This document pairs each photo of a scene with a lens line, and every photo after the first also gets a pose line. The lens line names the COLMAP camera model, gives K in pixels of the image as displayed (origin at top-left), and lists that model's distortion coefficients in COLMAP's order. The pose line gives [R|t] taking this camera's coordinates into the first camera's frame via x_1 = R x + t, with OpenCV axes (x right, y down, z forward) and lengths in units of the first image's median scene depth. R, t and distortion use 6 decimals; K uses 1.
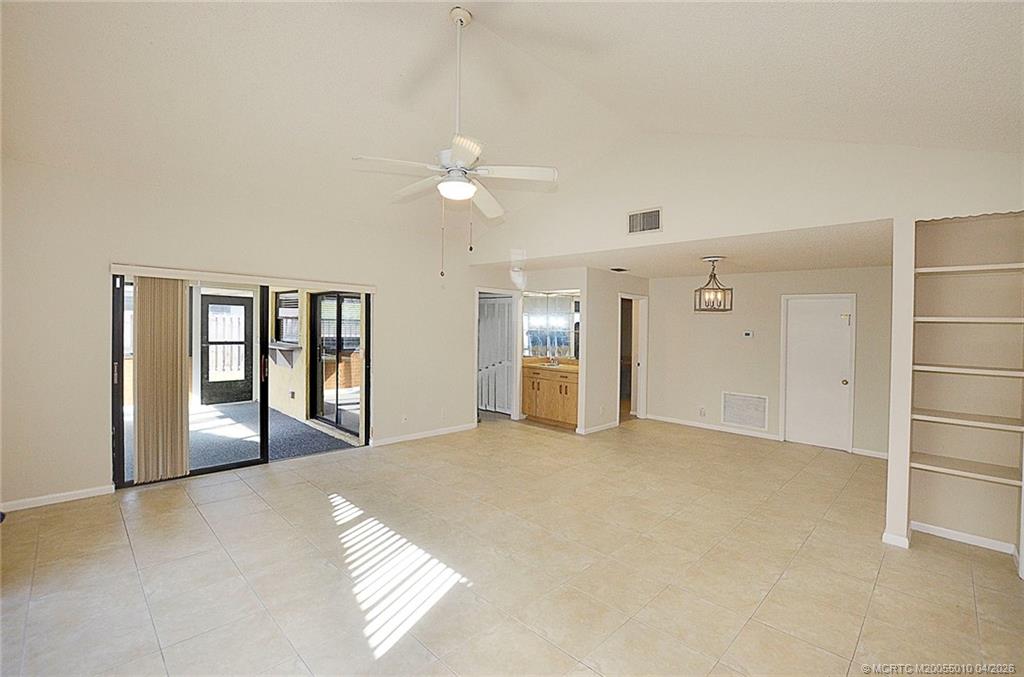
lens RADIAL K [[437.8, 0, 515.3], [0, 437.8, 313.2], [0, 0, 1]] dist [-0.016337, 0.000044]
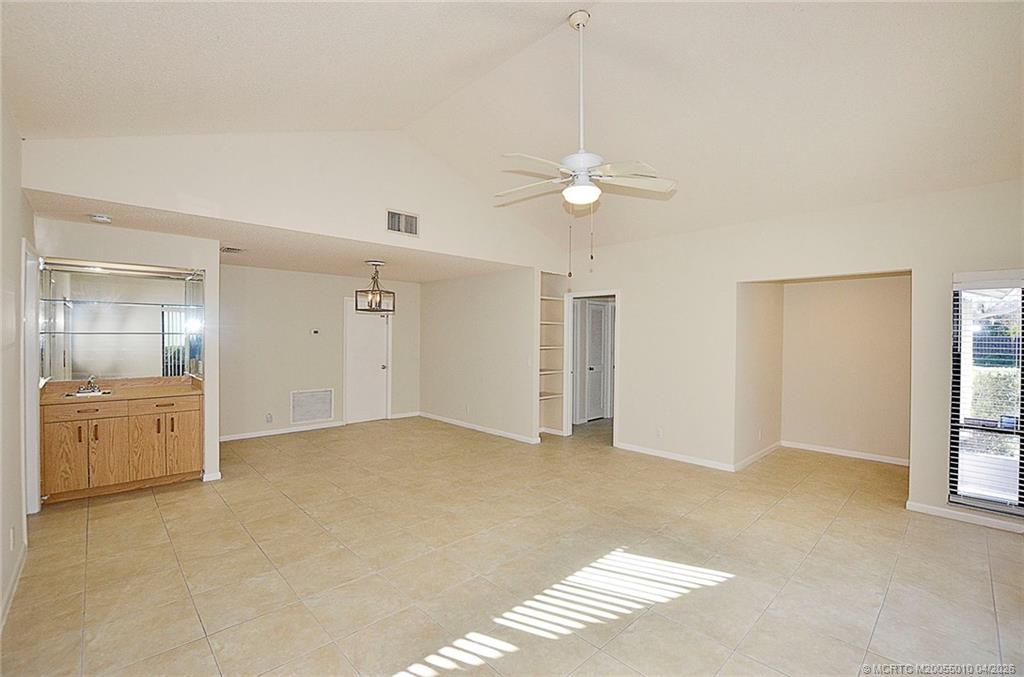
lens RADIAL K [[455.0, 0, 505.3], [0, 455.0, 323.1], [0, 0, 1]] dist [-0.027320, 0.000156]
pose [[0.050639, -0.000587, 0.998717, -1.005866], [-0.038172, 0.999268, 0.002523, 0.013078], [-0.997987, -0.038251, 0.050579, 0.954802]]
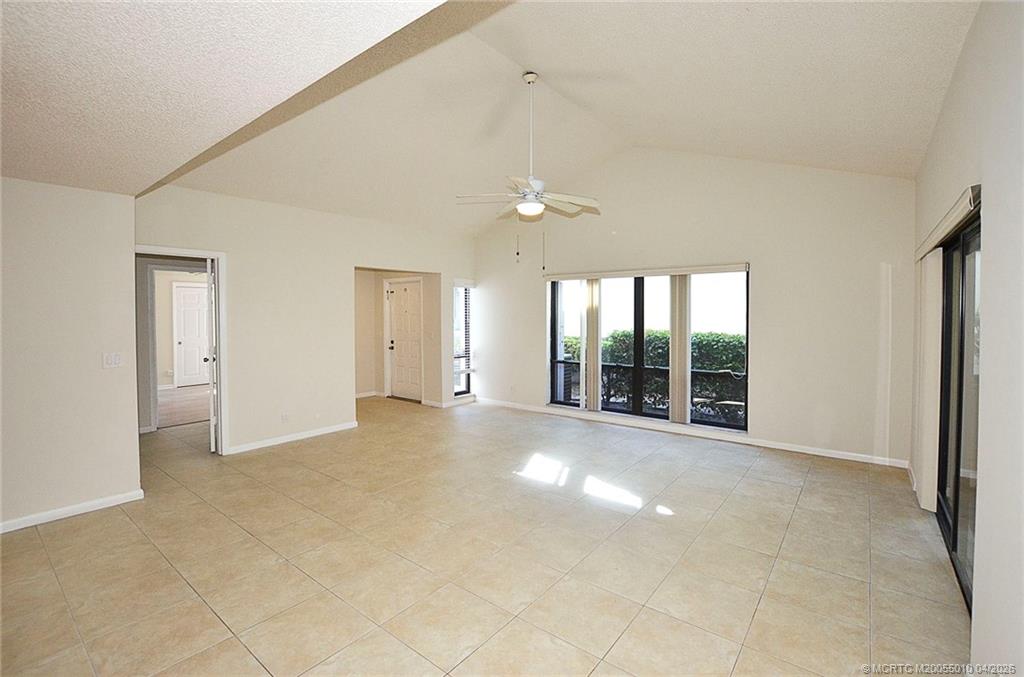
lens RADIAL K [[455.0, 0, 505.3], [0, 455.0, 323.1], [0, 0, 1]] dist [-0.027320, 0.000156]
pose [[-0.994791, -0.022178, -0.099490, 0.065498], [-0.021322, 0.999726, -0.009658, 0.074783], [0.099677, -0.007486, -0.994992, 2.037212]]
